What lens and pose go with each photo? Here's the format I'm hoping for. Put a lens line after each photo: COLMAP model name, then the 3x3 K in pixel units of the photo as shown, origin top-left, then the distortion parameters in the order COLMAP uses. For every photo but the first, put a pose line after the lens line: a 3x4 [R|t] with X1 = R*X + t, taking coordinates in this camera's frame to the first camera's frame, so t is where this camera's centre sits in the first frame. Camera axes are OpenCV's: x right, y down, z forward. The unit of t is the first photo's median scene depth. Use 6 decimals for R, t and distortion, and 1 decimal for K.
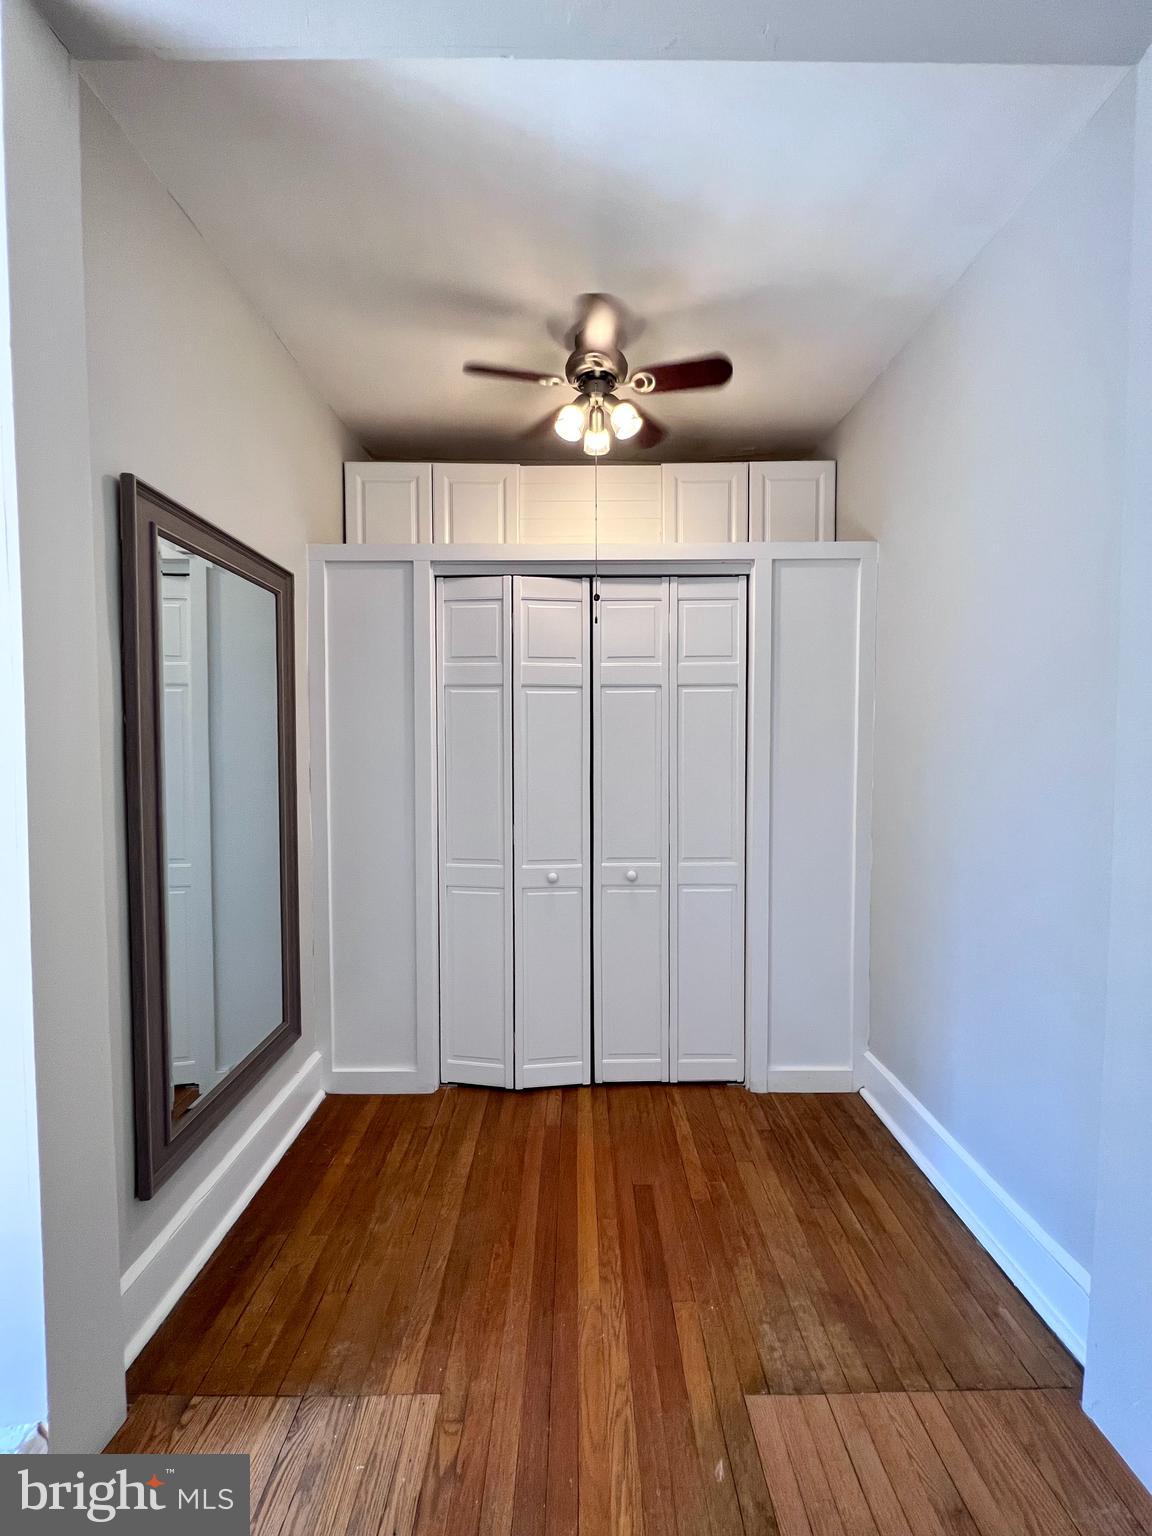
lens RADIAL K [[610.2, 0, 571.4], [0, 610.2, 763.4], [0, 0, 1]] dist [-0.001790, -0.000183]
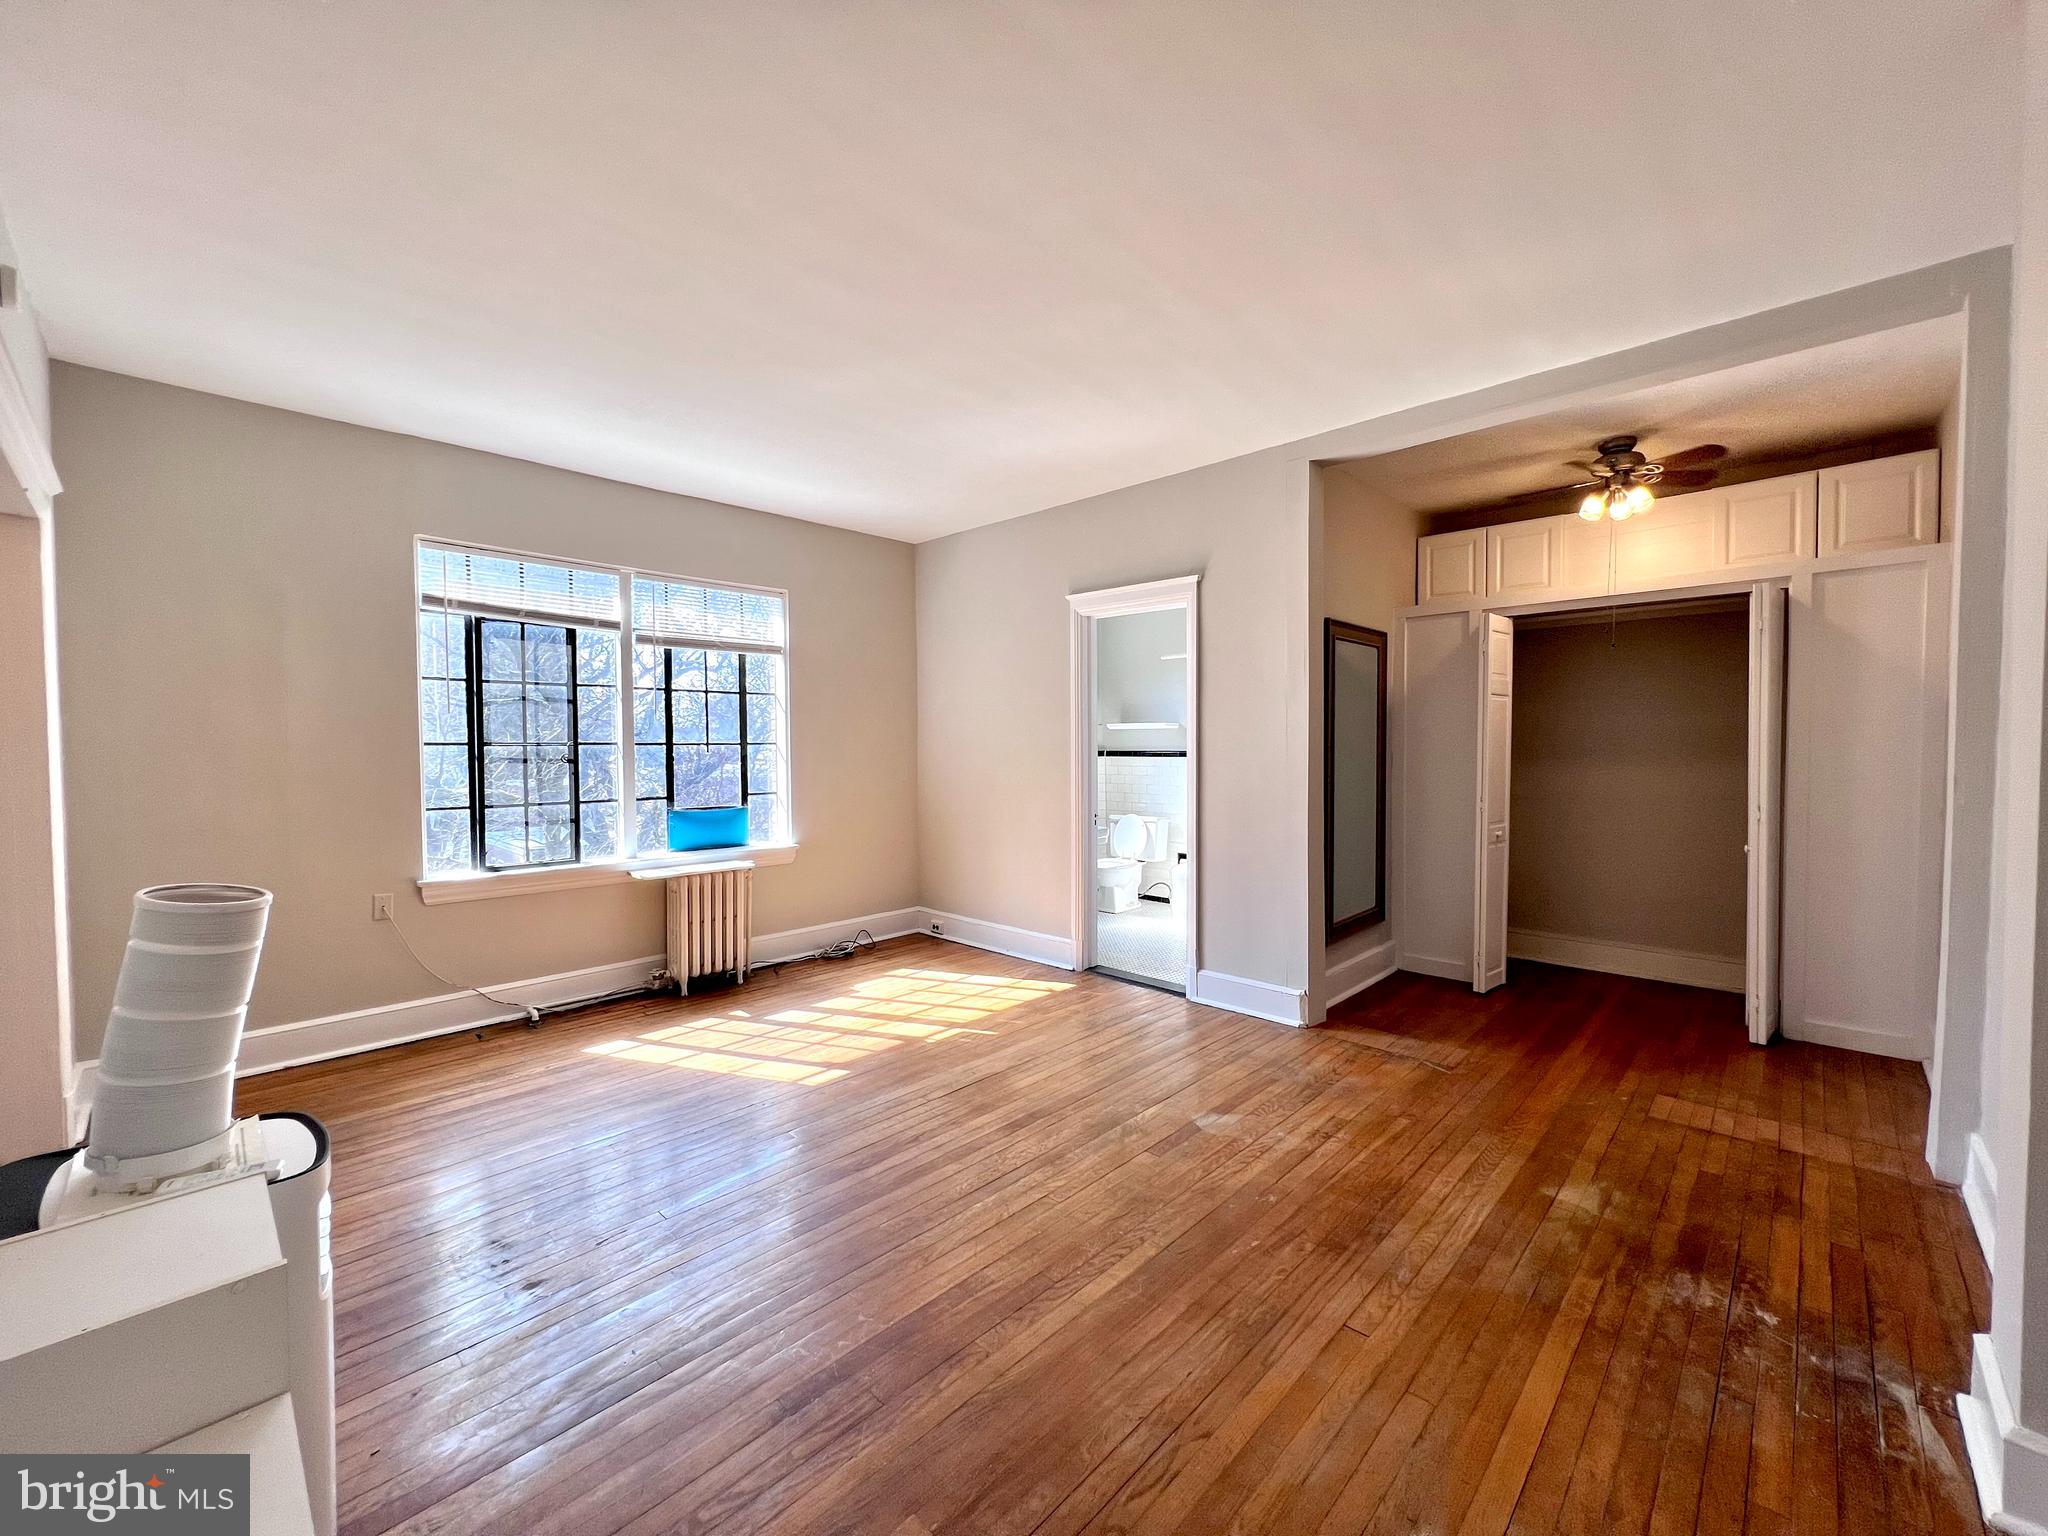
lens RADIAL K [[813.6, 0, 1021.4], [0, 813.6, 765.2], [0, 0, 1]] dist [-0.001790, -0.000183]
pose [[0.721591, 0.015594, -0.692144, 0.484374], [-0.020634, 0.999787, 0.001013, 0.085046], [0.692012, 0.013551, 0.721759, -1.724275]]
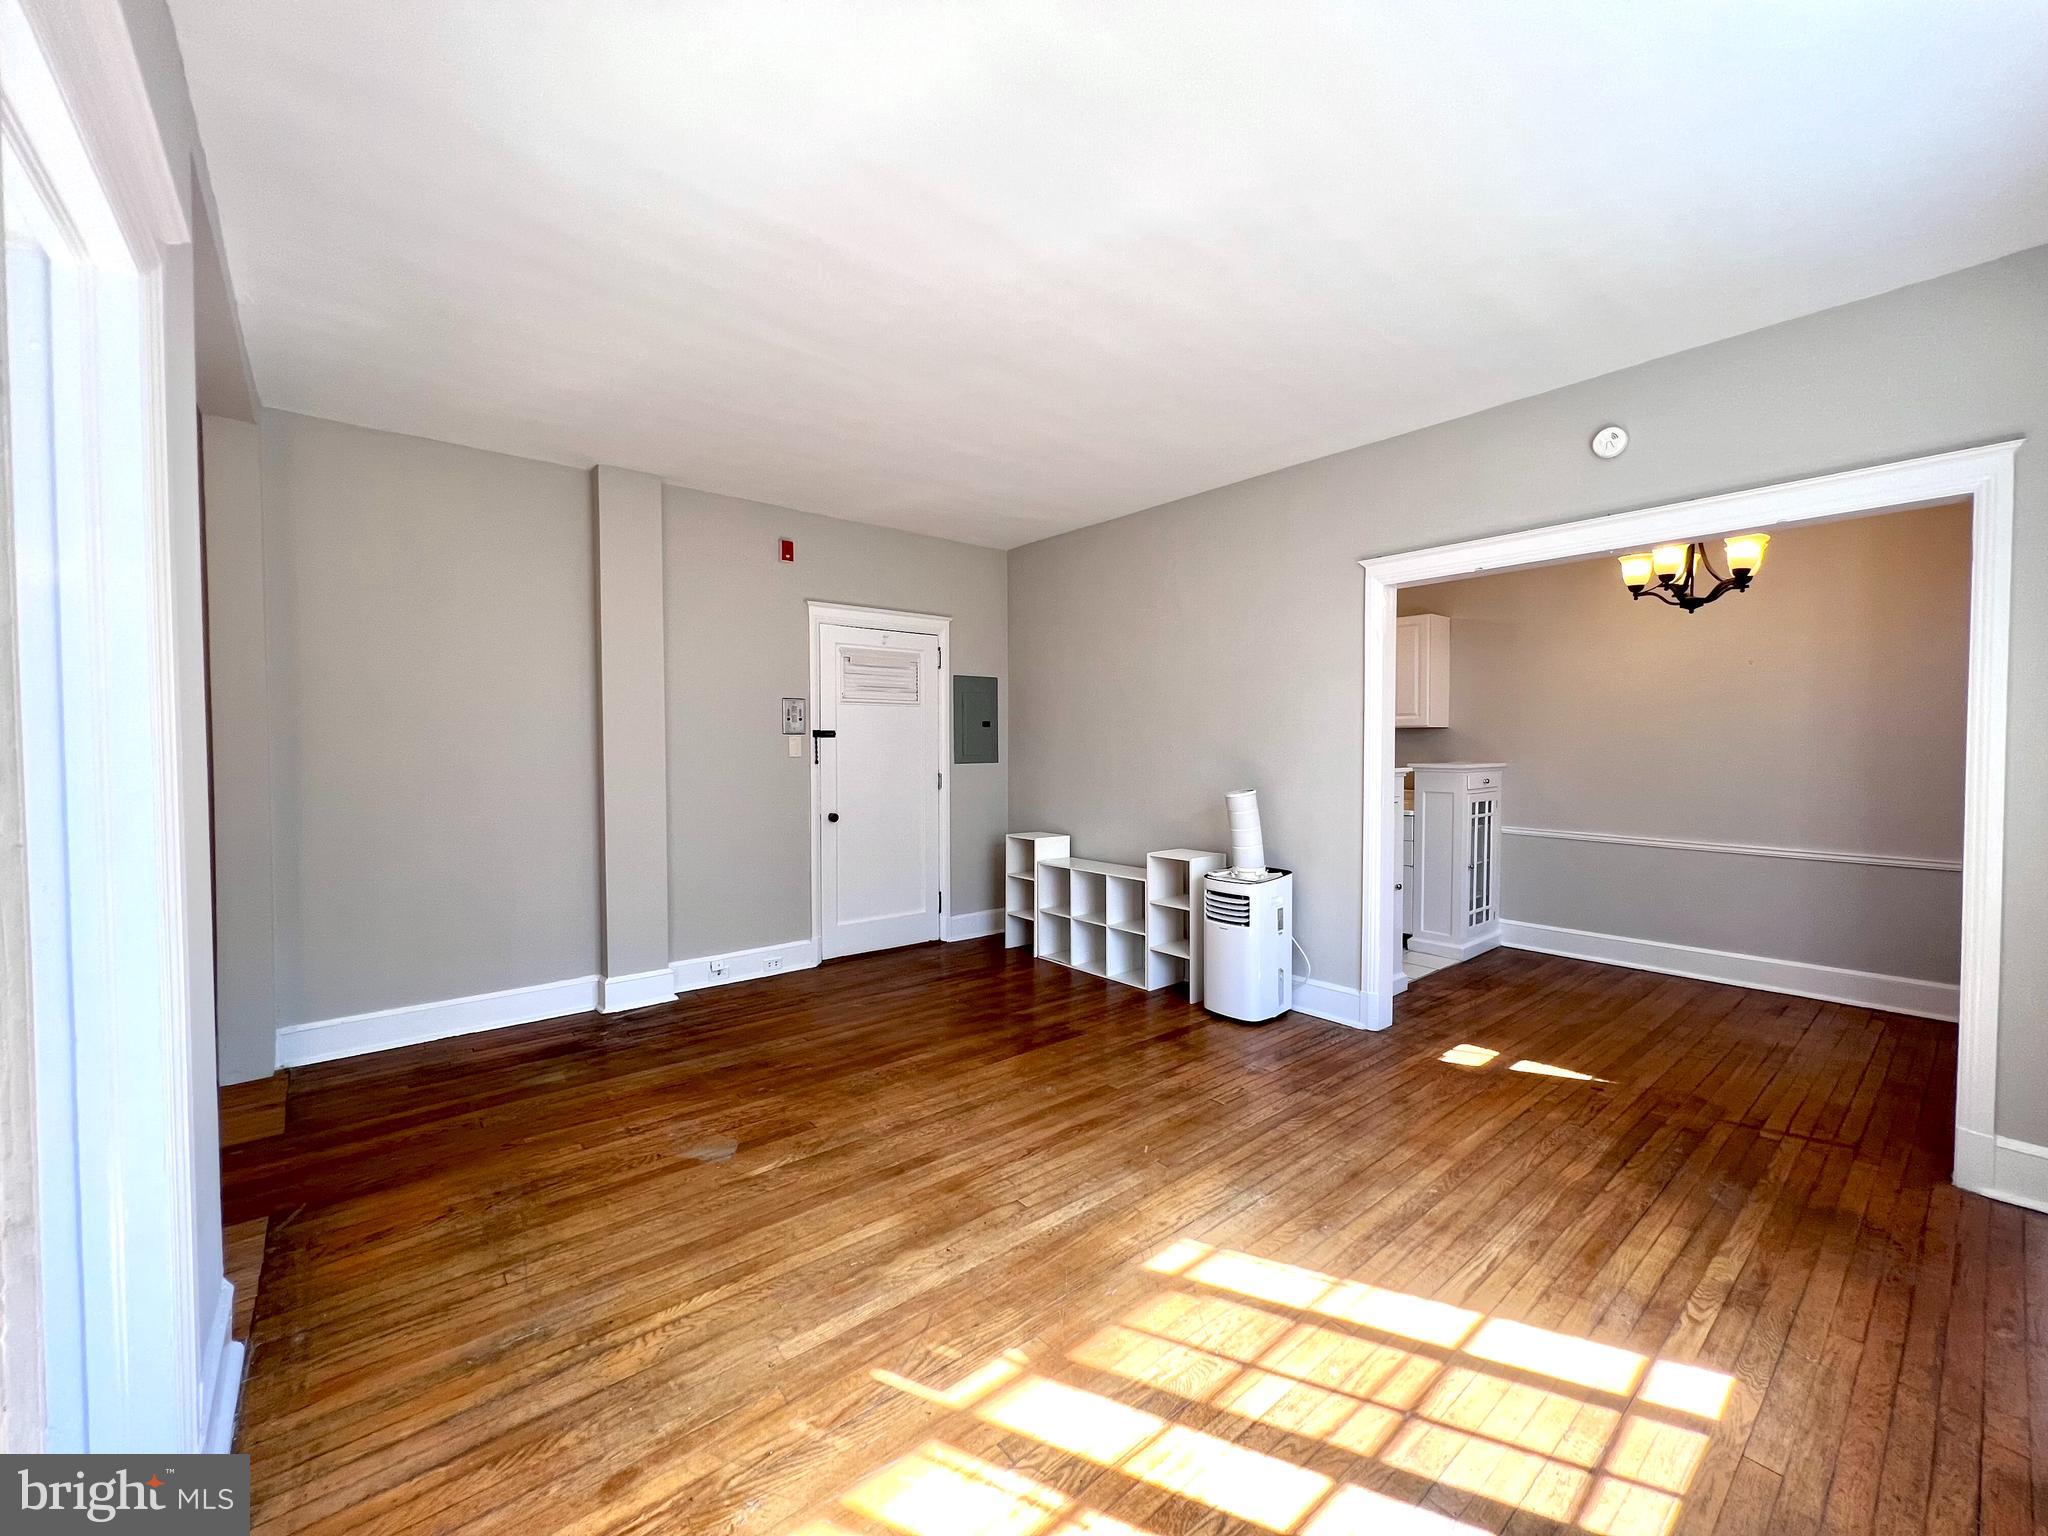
lens RADIAL K [[813.6, 0, 1017.3], [0, 813.6, 763.3], [0, 0, 1]] dist [-0.001790, -0.000183]
pose [[-0.640557, -0.015588, 0.767753, -2.323295], [0.030535, 0.998486, 0.045748, -0.000512], [-0.767303, 0.052748, -0.639111, 0.597759]]
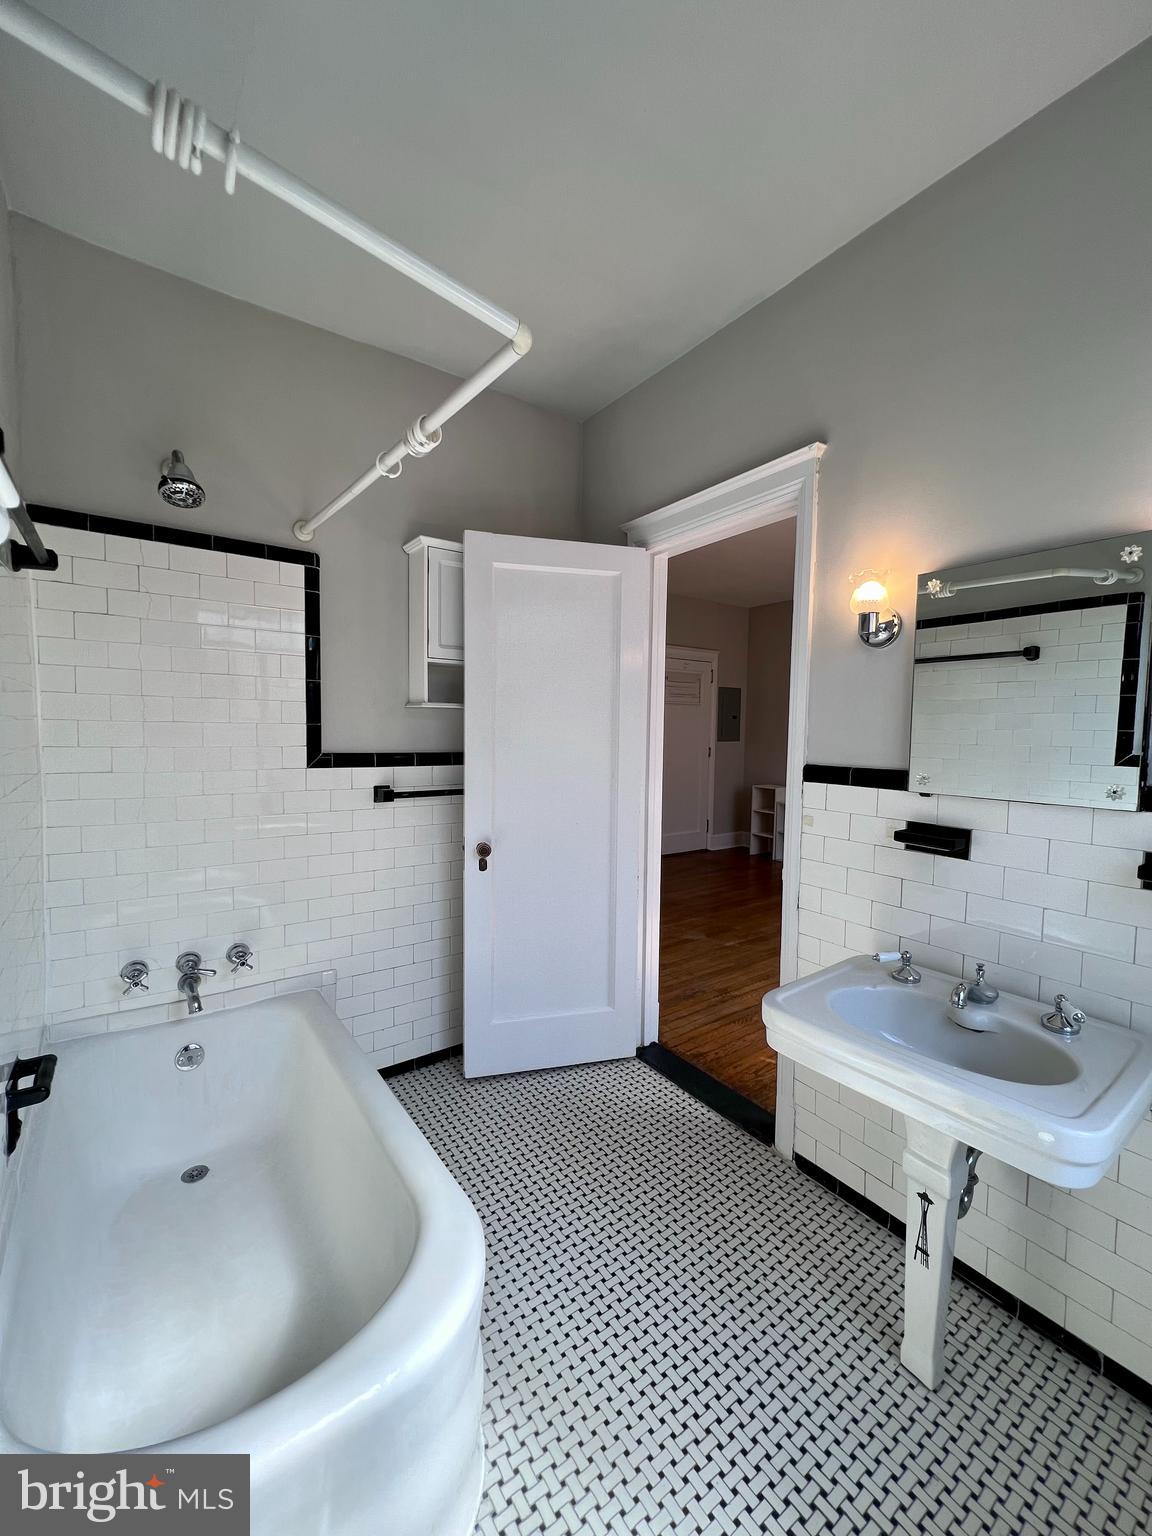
lens RADIAL K [[610.2, 0, 573.7], [0, 610.2, 758.7], [0, 0, 1]] dist [-0.001790, -0.000183]
pose [[-0.582972, -0.052074, 0.810822, -2.341207], [0.015655, 0.997039, 0.075289, -0.068496], [-0.812342, 0.056585, -0.580430, 1.962118]]
